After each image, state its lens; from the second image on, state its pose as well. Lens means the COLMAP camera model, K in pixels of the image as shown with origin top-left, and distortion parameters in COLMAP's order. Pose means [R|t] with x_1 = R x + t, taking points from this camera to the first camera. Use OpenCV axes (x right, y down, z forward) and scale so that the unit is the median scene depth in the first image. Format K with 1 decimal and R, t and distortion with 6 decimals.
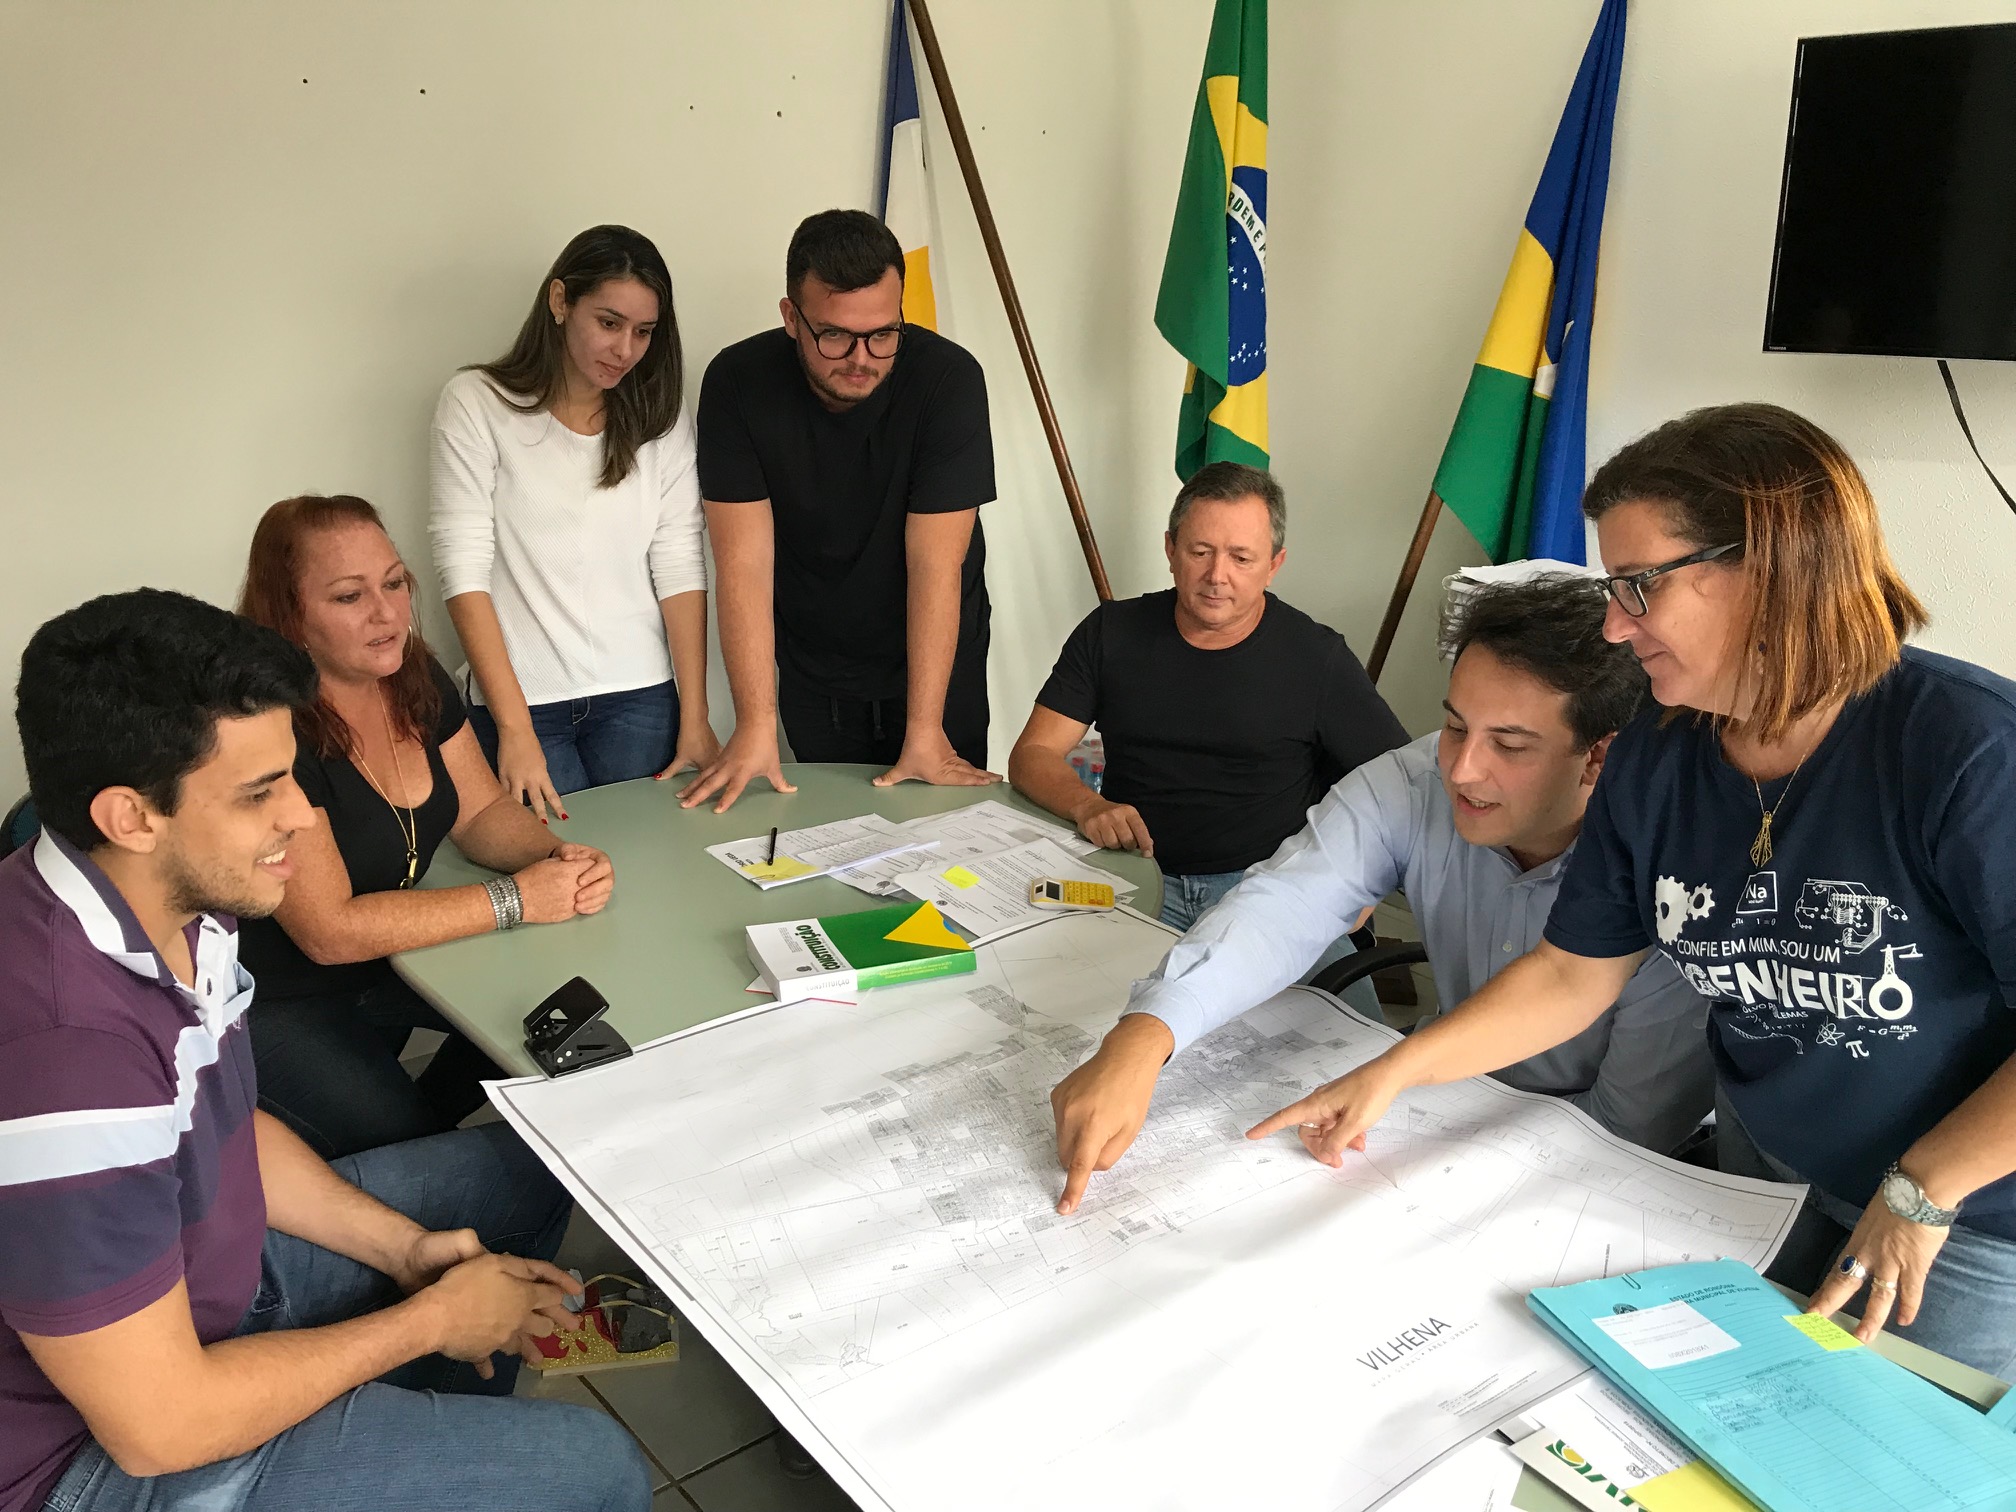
lens RADIAL K [[1618.3, 0, 1008.0], [0, 1618.3, 756.0], [0, 0, 1]] dist [-0.004905, 0.014782]
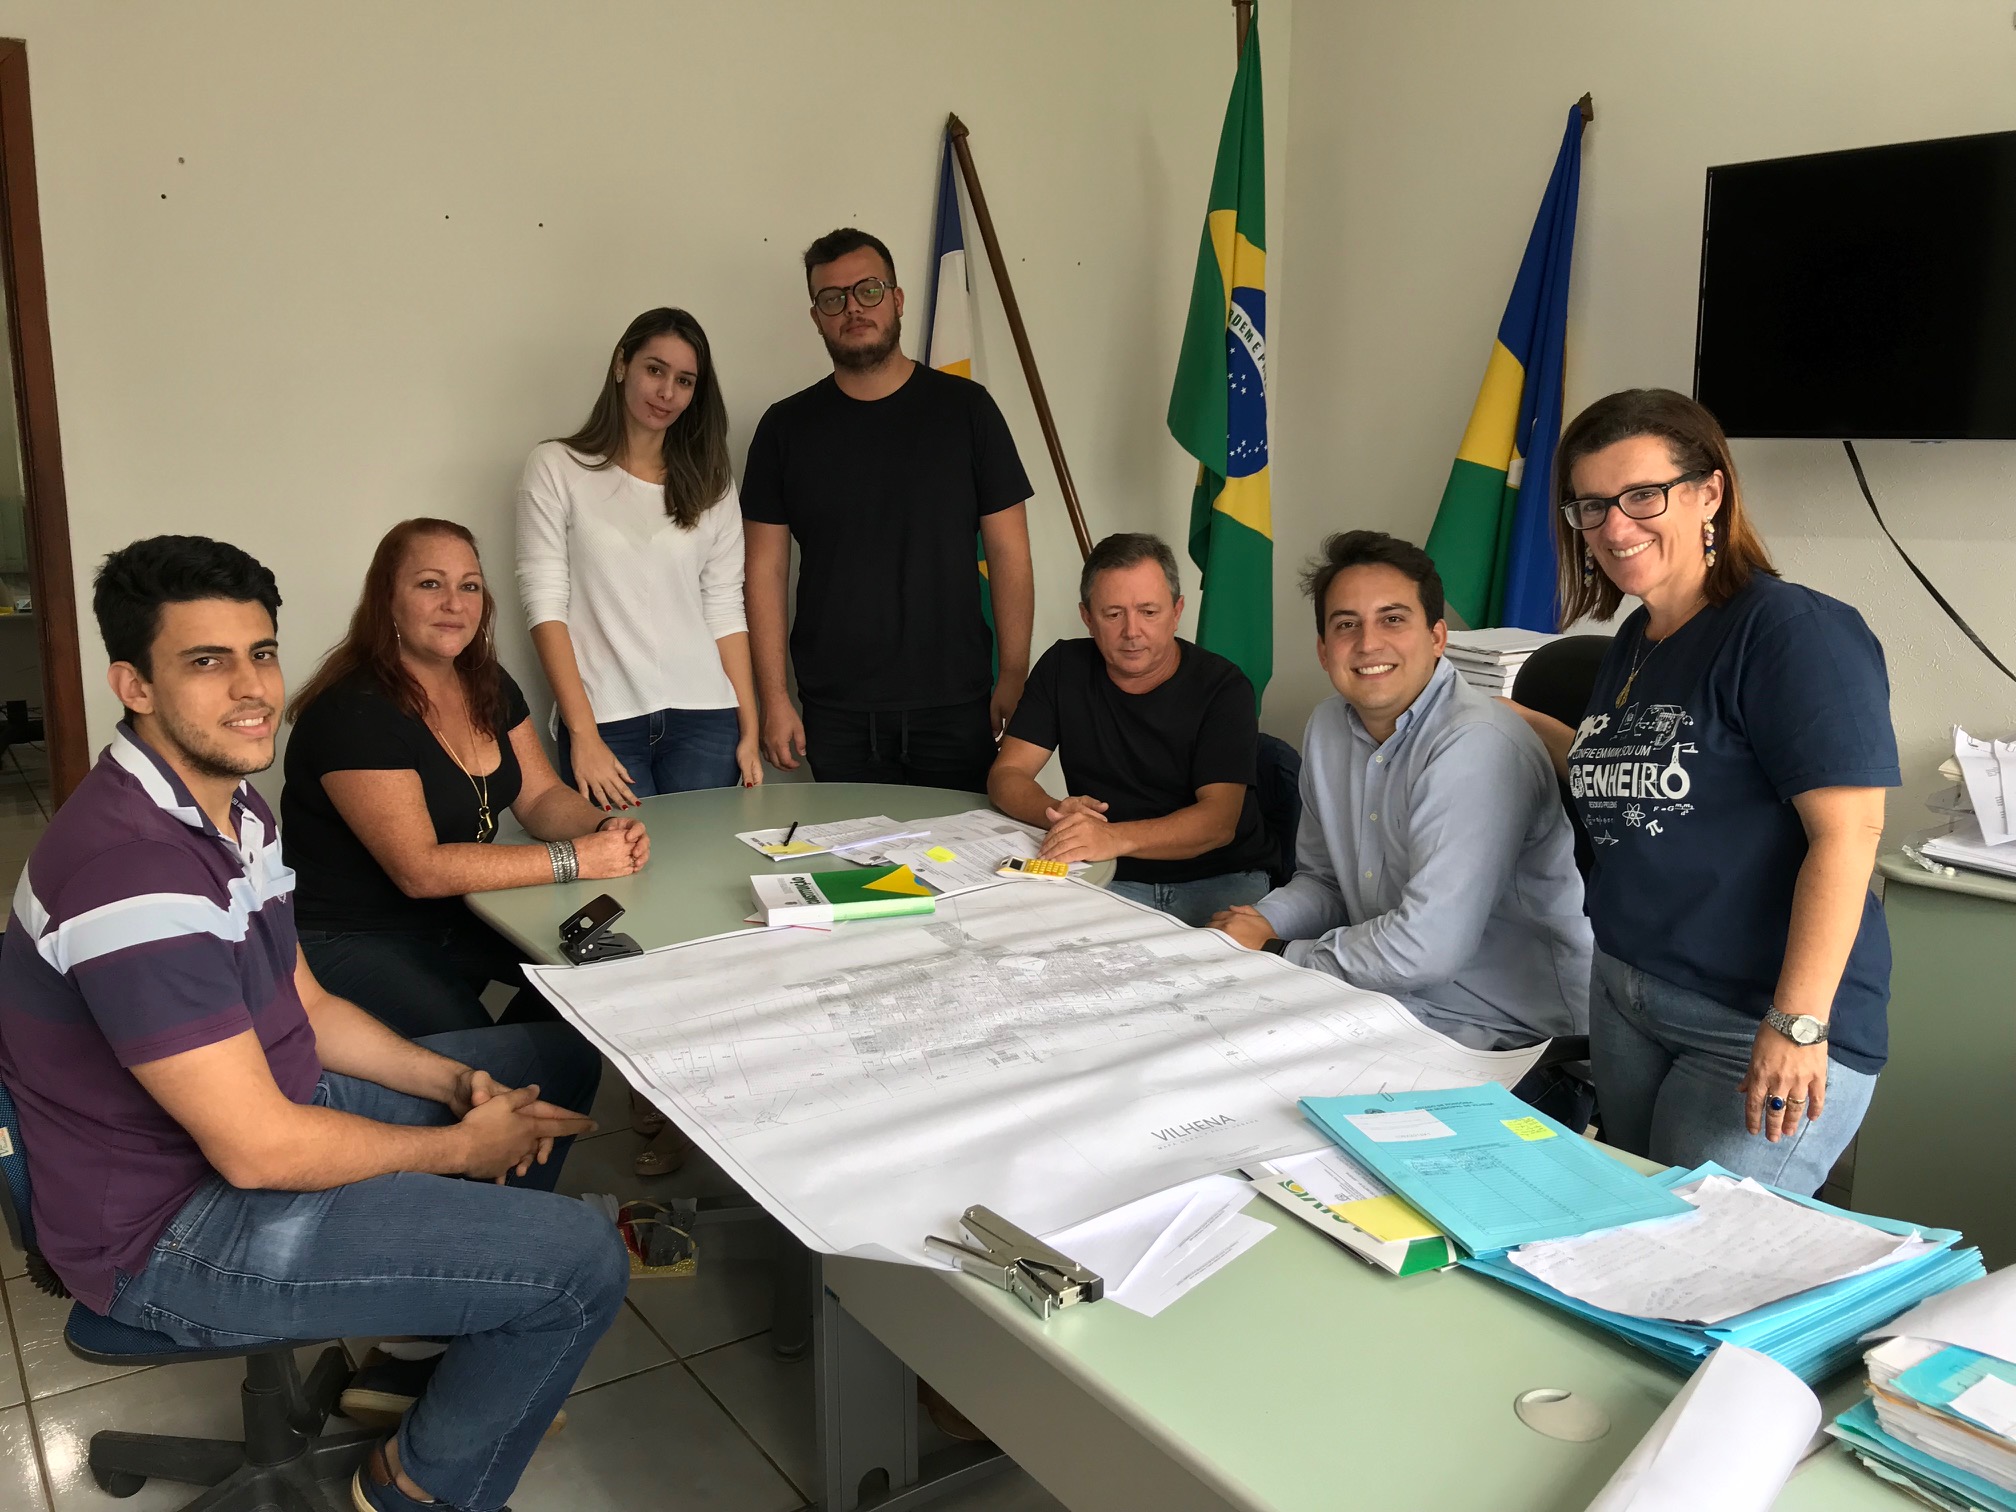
lens RADIAL K [[1585.2, 0, 1008.0], [0, 1585.2, 756.0], [0, 0, 1]] dist [0.023507, -0.002392]
pose [[0.997389, 0.014098, -0.070826, 0.100398], [-0.019978, 0.996349, -0.083000, 0.097312], [0.069397, 0.084199, 0.994029, -0.157789]]
